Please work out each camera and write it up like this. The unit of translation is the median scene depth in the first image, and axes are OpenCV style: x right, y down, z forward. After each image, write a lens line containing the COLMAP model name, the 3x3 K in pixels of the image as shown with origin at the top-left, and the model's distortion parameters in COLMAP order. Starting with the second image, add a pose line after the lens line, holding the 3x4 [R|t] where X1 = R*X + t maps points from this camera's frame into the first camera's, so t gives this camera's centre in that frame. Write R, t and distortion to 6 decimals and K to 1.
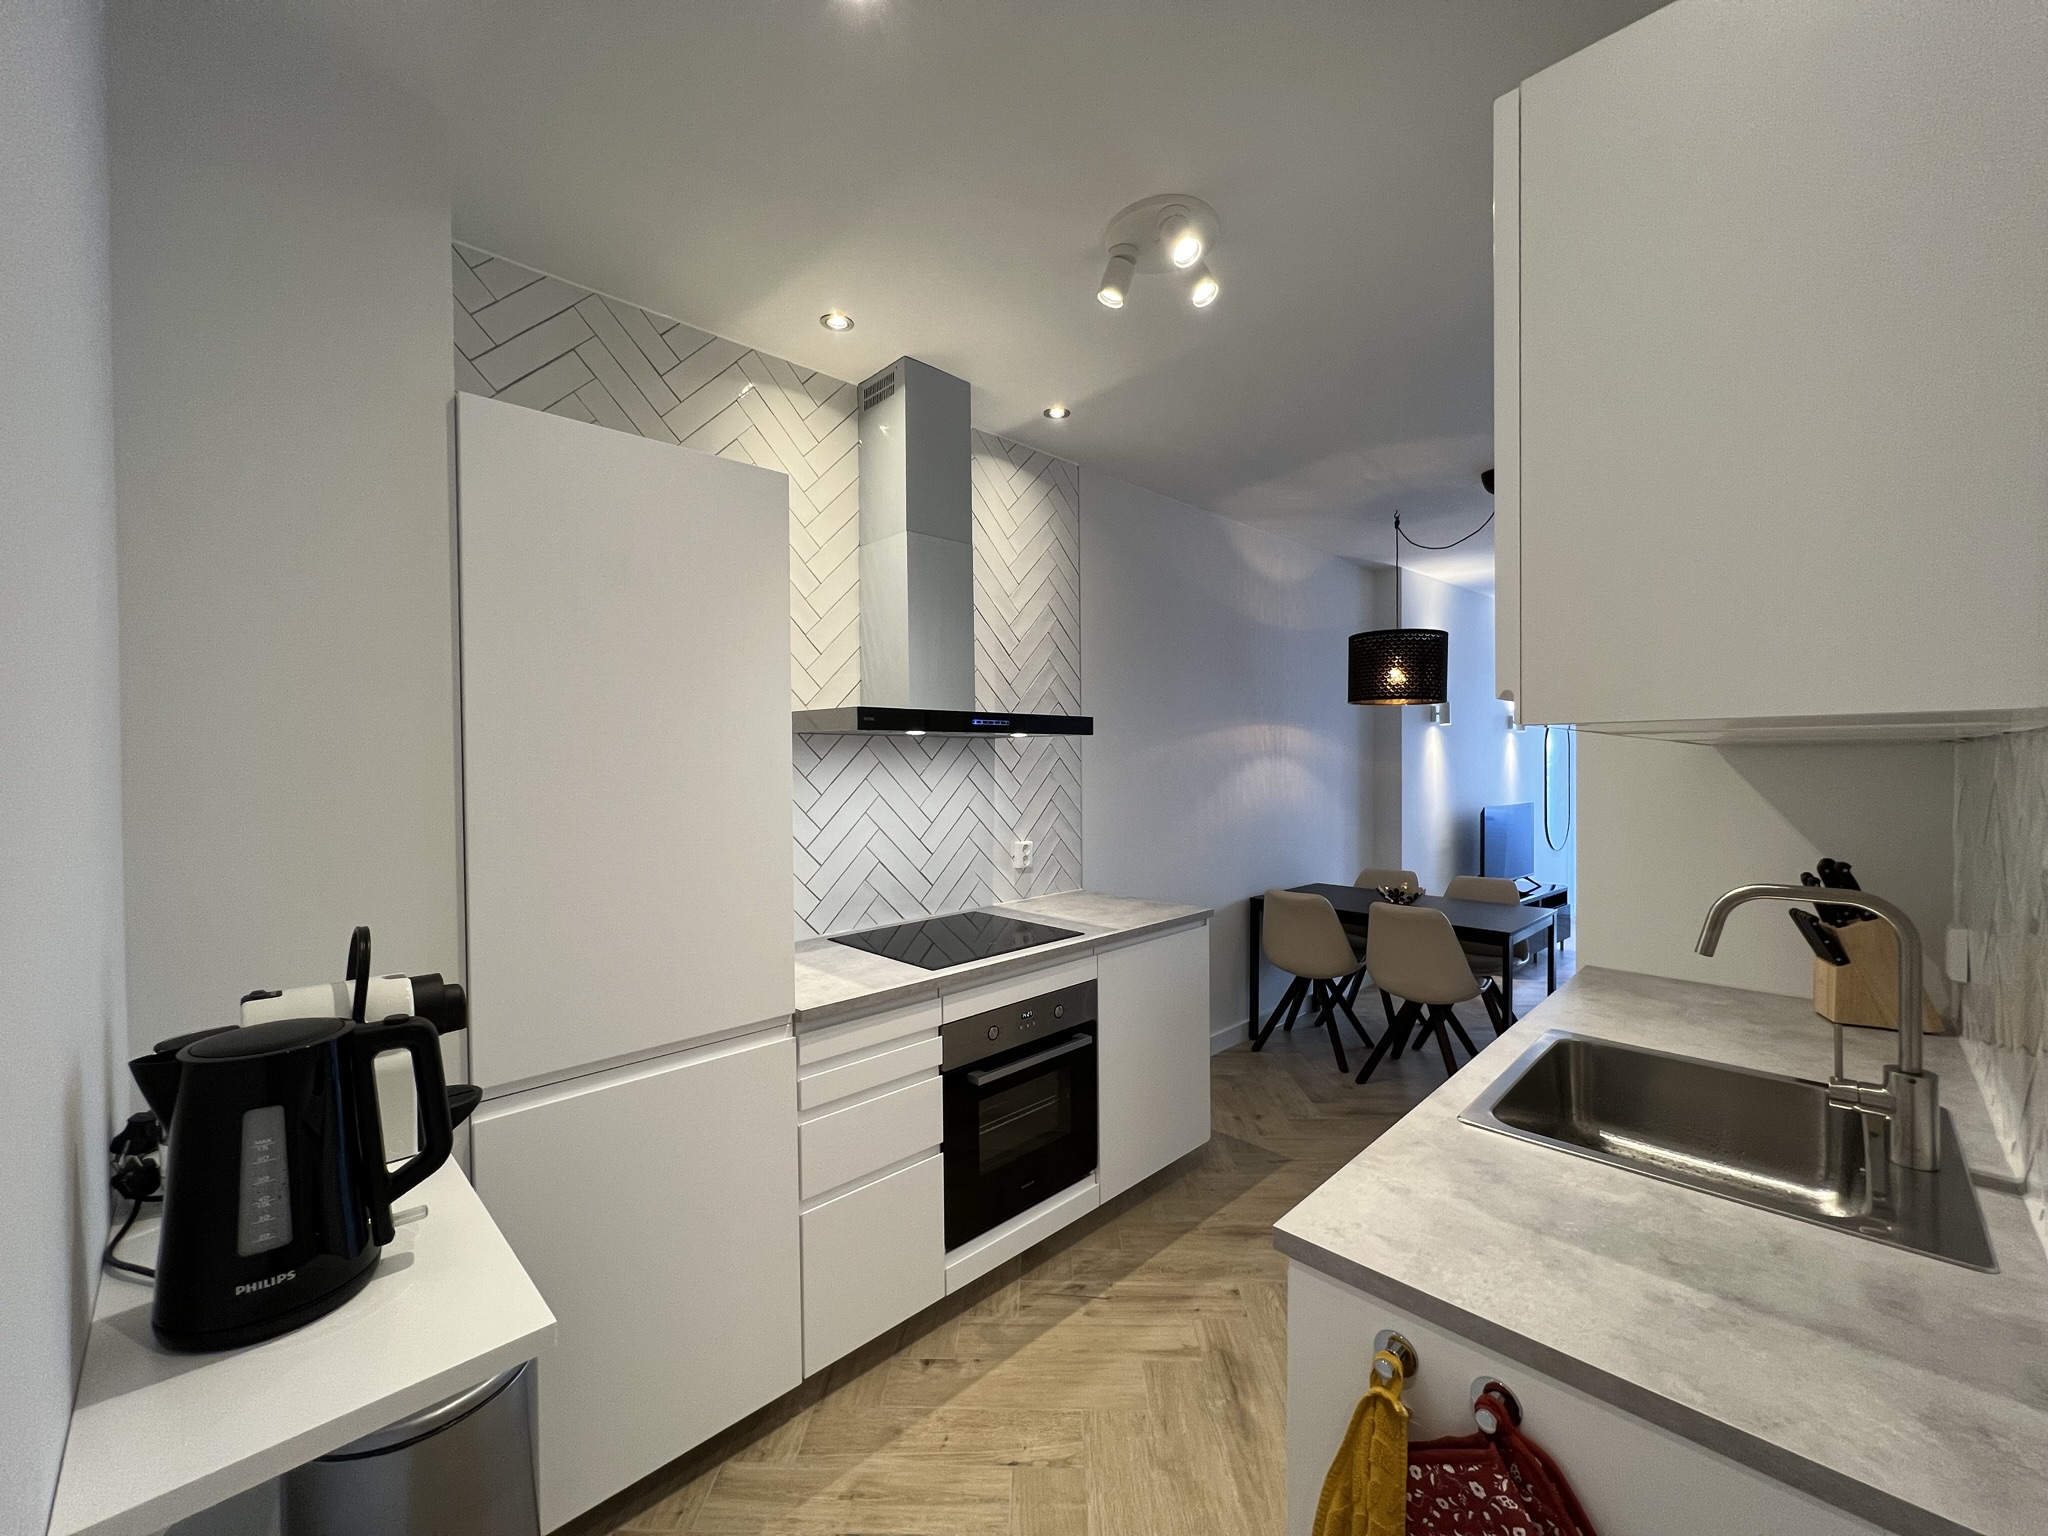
lens RADIAL K [[818.8, 0, 1024.1], [0, 818.8, 770.5], [0, 0, 1]] dist [-0.001511, 0.000420]
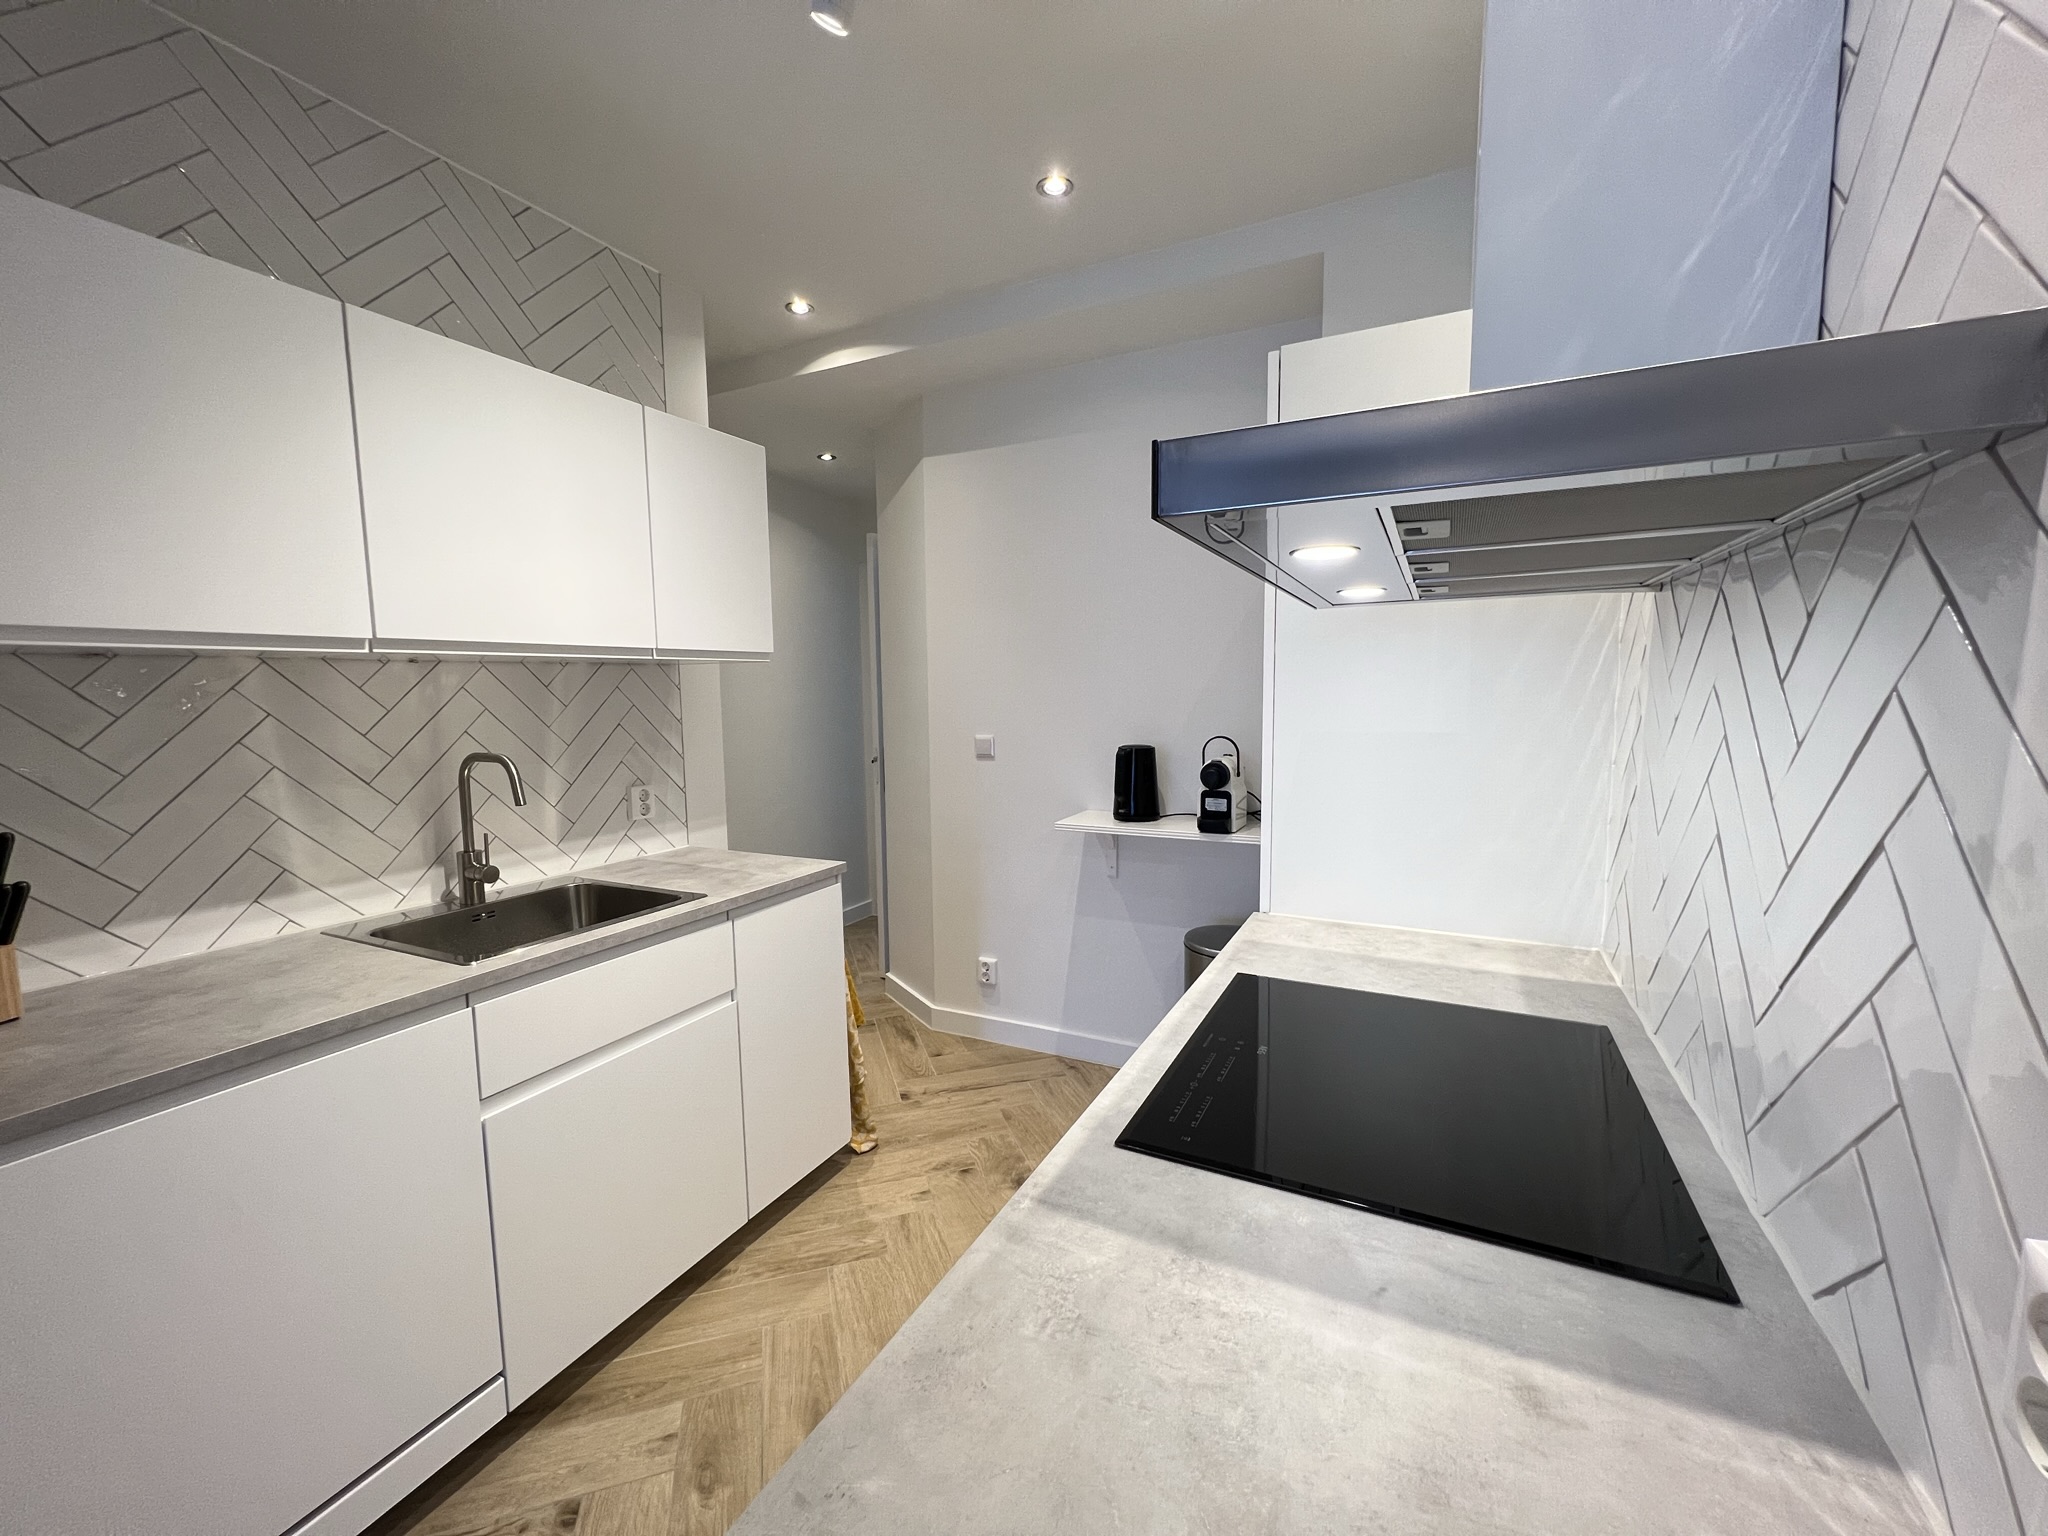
lens RADIAL K [[818.8, 0, 1023.7], [0, 818.8, 770.4], [0, 0, 1]] dist [-0.001511, 0.000420]
pose [[-0.946841, 0.049928, -0.317803, 0.254556], [0.013109, 0.993050, 0.116957, 0.000773], [0.321434, 0.106574, -0.940916, 1.545205]]
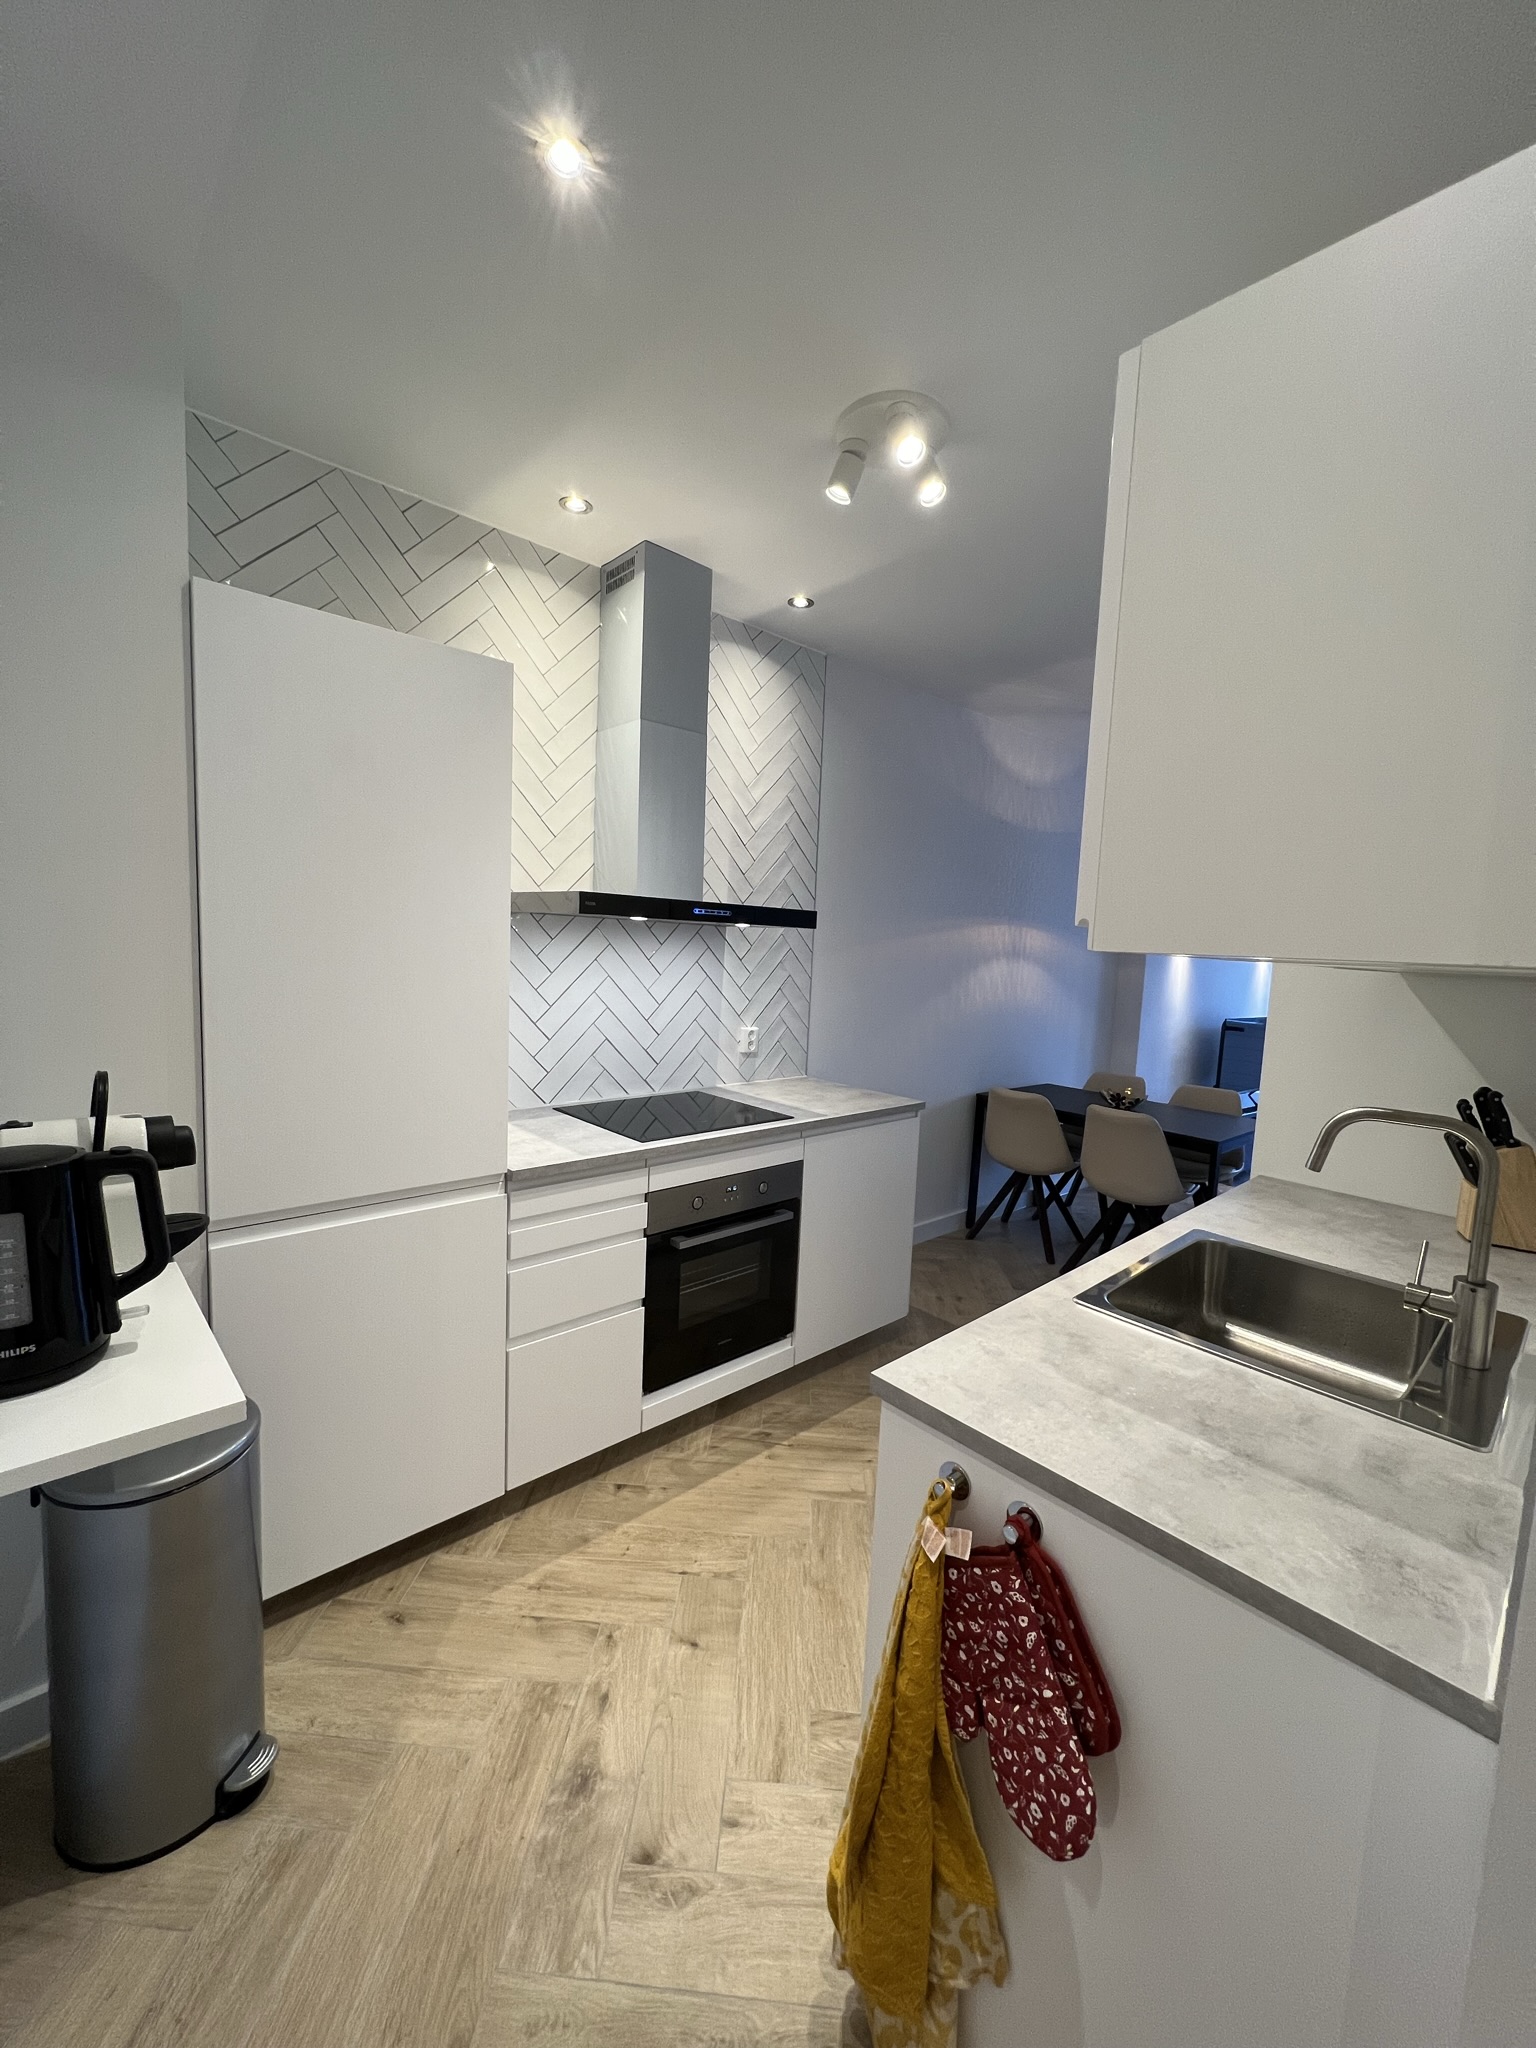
lens RADIAL K [[818.8, 0, 765.5], [0, 818.8, 1023.9], [0, 0, 1]] dist [-0.001511, 0.000420]
pose [[0.998027, 0.055461, -0.029414, 0.073227], [-0.052784, 0.994974, 0.085090, -0.010457], [0.033986, -0.083370, 0.995939, -0.050565]]
